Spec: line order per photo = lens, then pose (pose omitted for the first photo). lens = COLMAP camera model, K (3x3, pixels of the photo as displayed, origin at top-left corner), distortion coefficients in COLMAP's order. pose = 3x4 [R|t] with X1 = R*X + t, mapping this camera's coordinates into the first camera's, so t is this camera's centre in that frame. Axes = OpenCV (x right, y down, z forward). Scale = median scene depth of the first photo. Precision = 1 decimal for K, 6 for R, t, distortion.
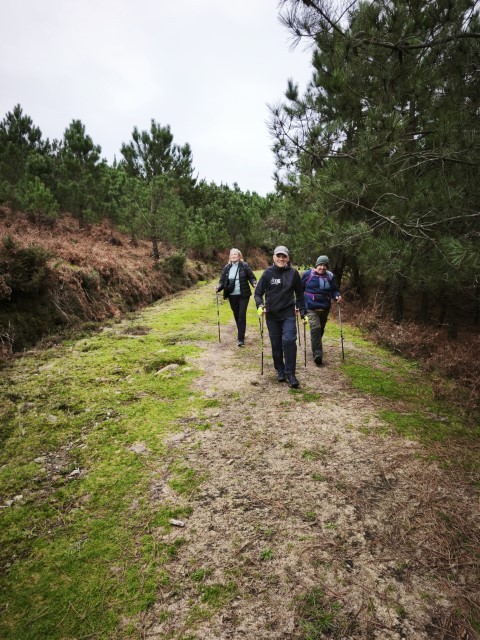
lens RADIAL K [[416.7, 0, 240.0], [0, 416.7, 320.0], [0, 0, 1]] dist [0.062600, -0.038457]
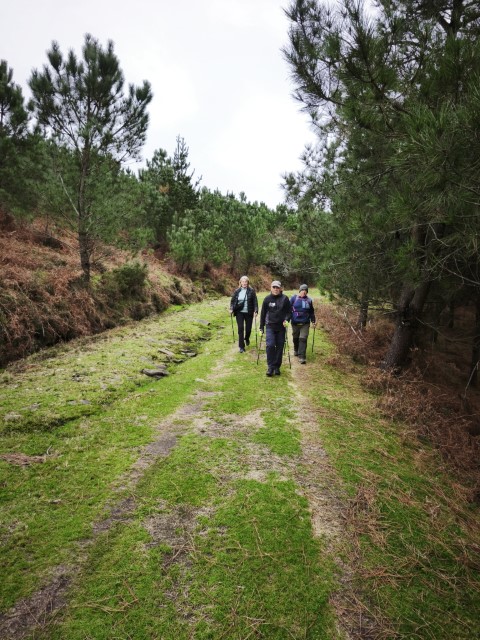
lens RADIAL K [[416.7, 0, 240.0], [0, 416.7, 320.0], [0, 0, 1]] dist [0.062600, -0.038457]
pose [[0.998216, 0.058648, -0.011148, 0.018807], [-0.059059, 0.997412, -0.040994, -0.035610], [0.008715, 0.041579, 0.999097, 0.228327]]
